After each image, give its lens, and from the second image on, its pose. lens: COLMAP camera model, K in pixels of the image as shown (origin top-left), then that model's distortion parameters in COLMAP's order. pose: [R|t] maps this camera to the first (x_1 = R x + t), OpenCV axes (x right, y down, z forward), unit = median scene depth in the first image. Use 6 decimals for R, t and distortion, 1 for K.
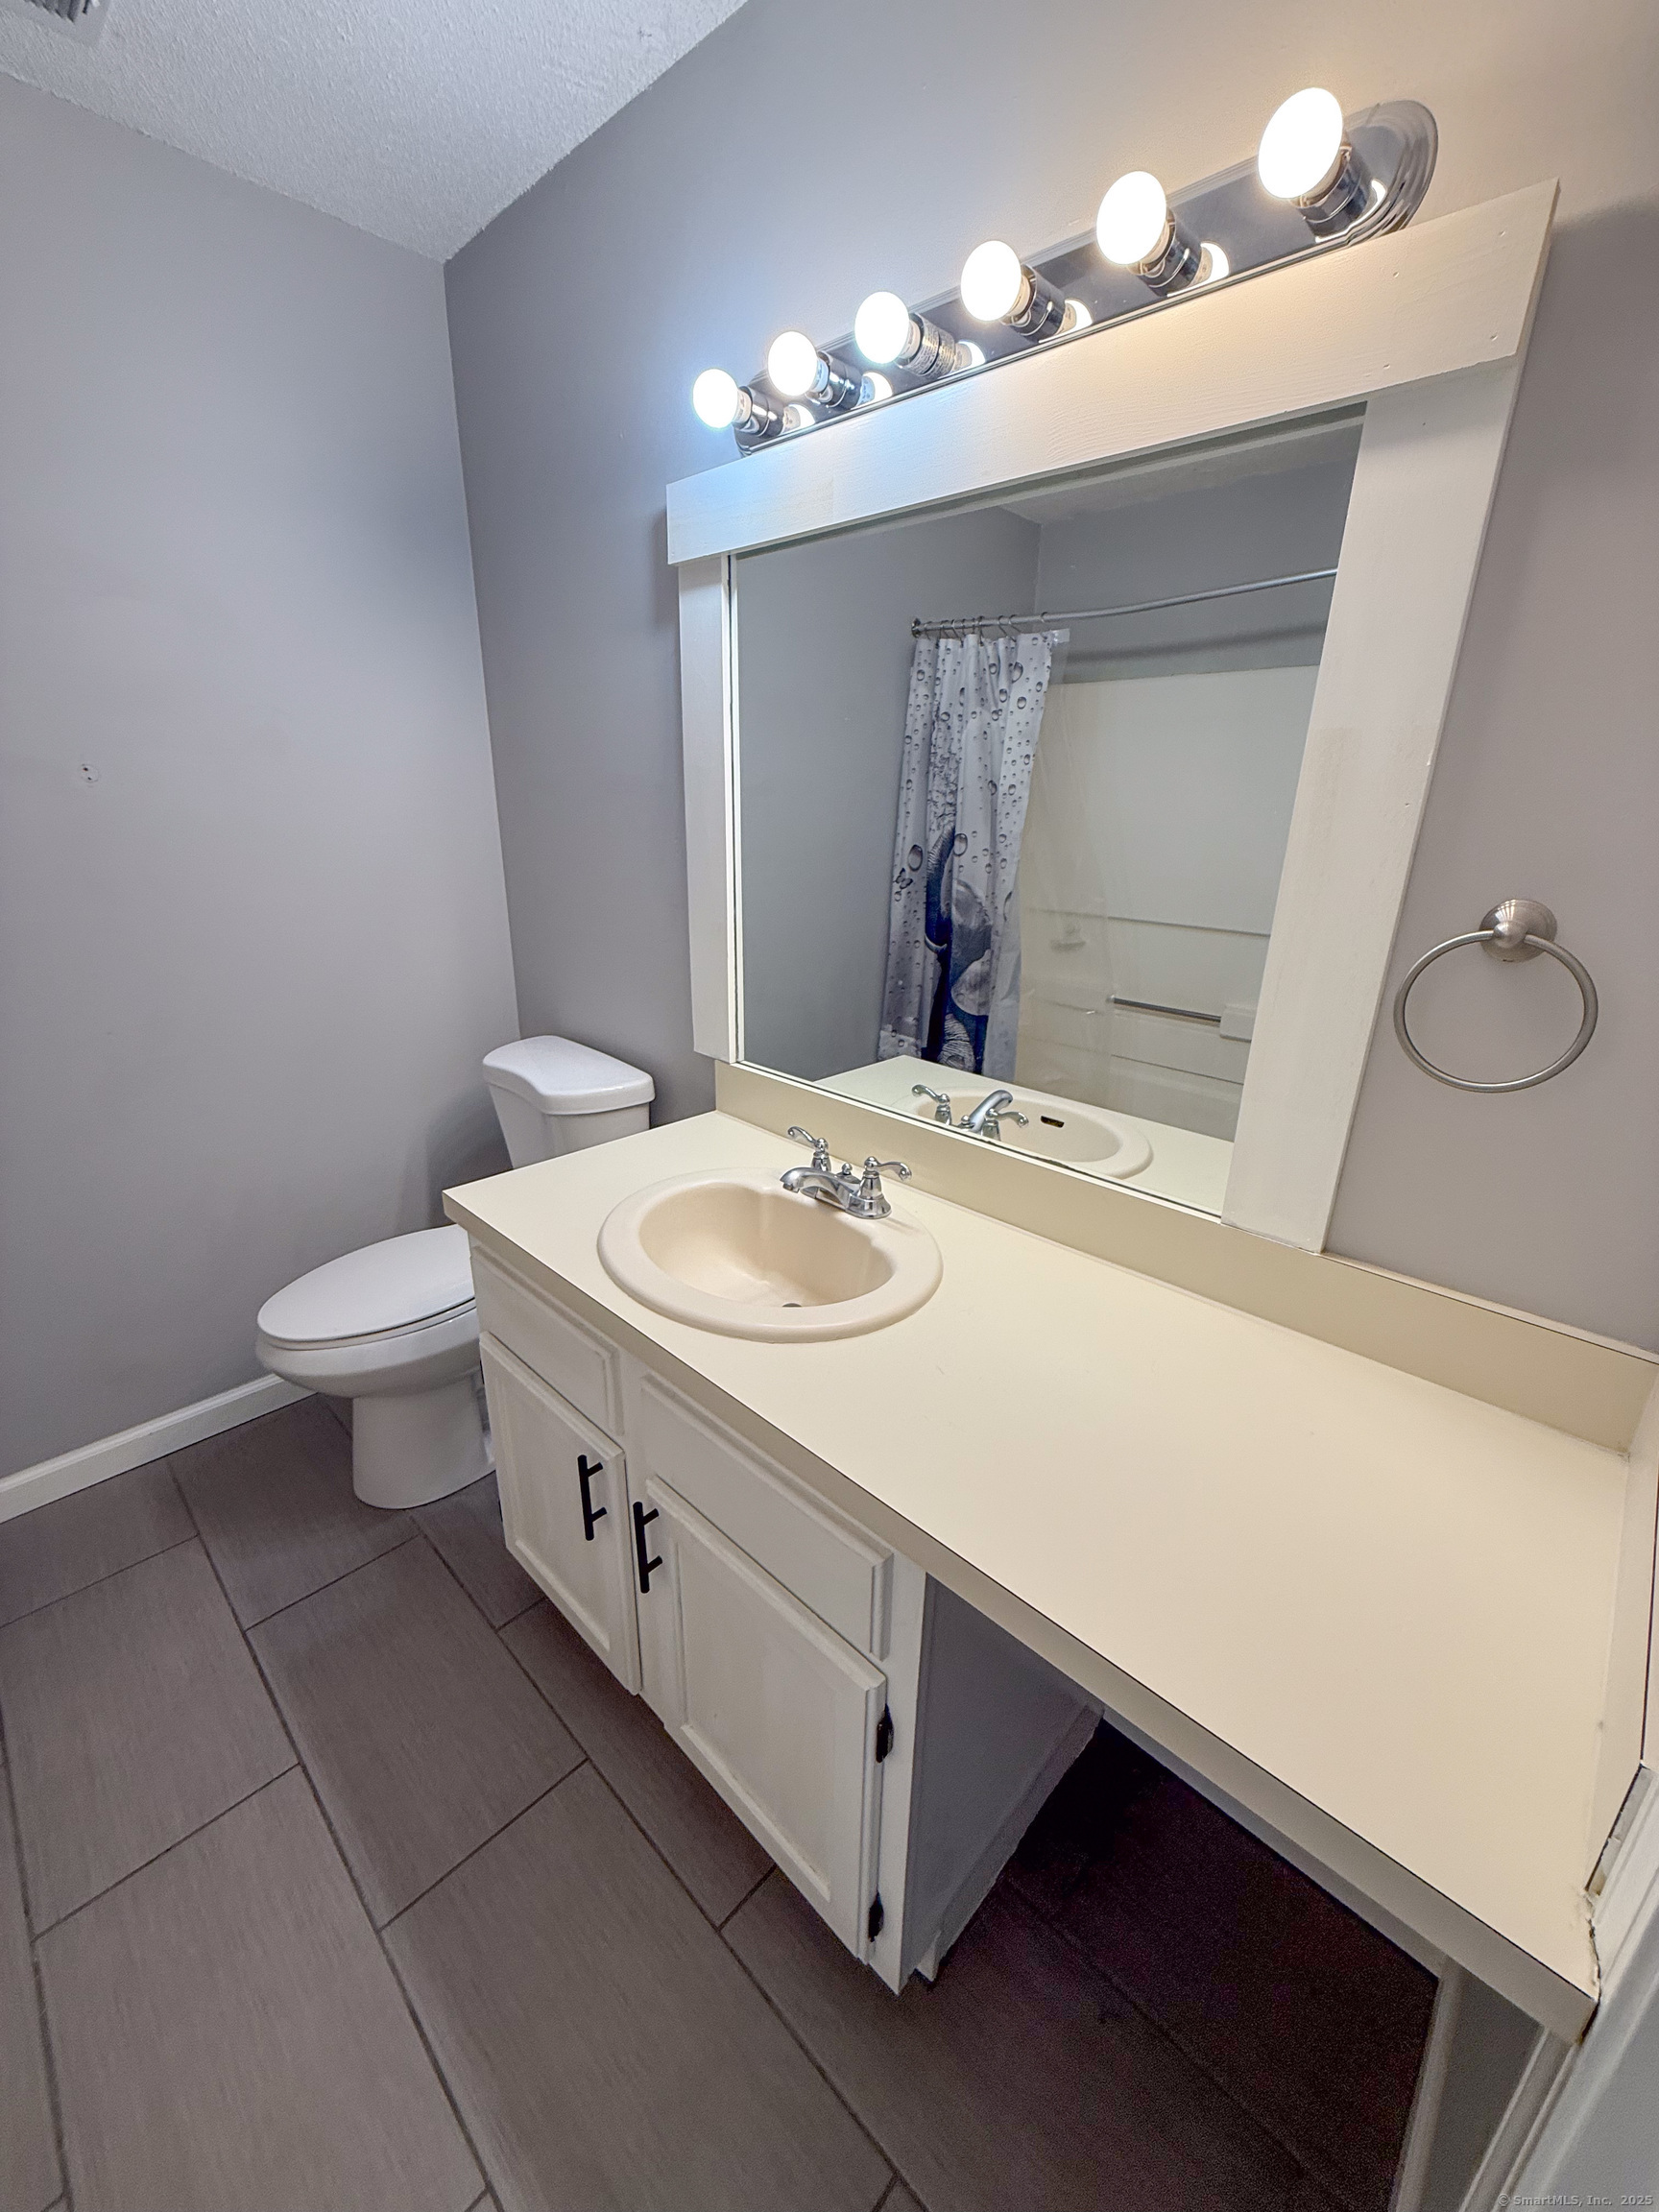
lens RADIAL K [[876.5, 0, 831.7], [0, 876.5, 1101.8], [0, 0, 1]] dist [0.000852, -0.000325]
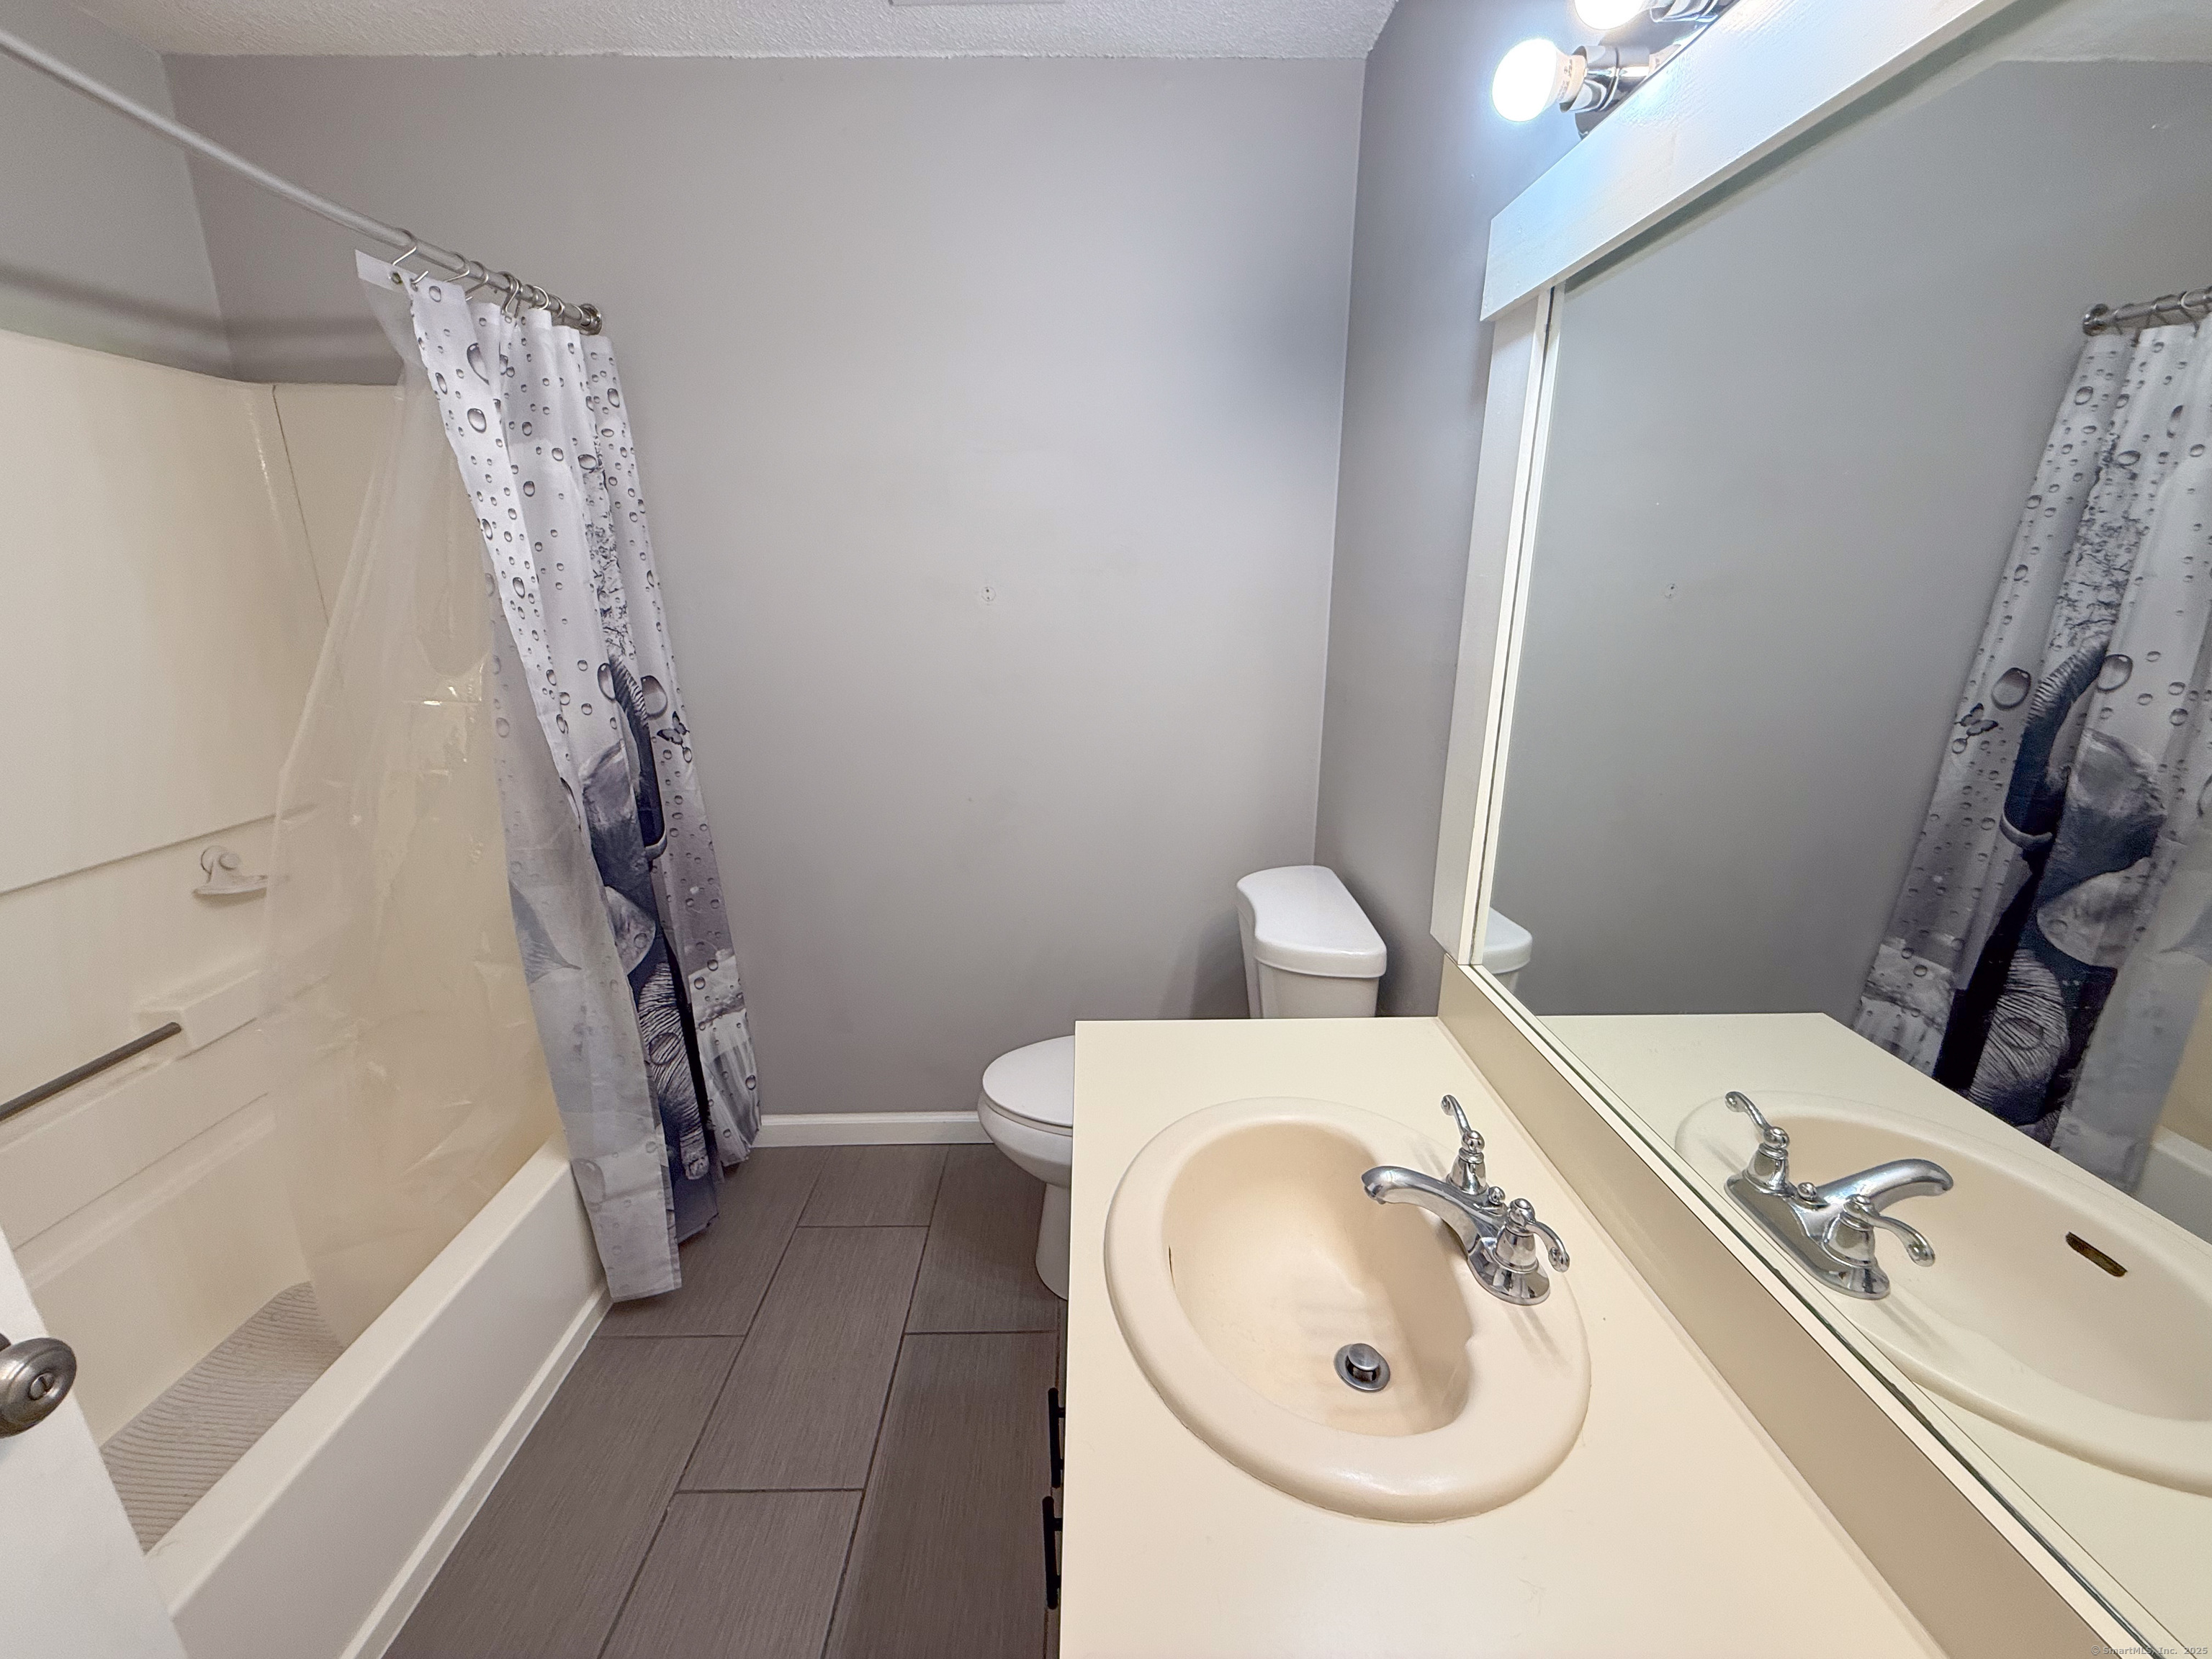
lens RADIAL K [[876.5, 0, 1105.6], [0, 876.5, 829.9], [0, 0, 1]] dist [0.000852, -0.000325]
pose [[0.701677, 0.174357, -0.690832, 0.096118], [-0.215268, 0.976161, 0.027723, -0.063667], [0.679198, 0.129261, 0.722483, 0.138957]]
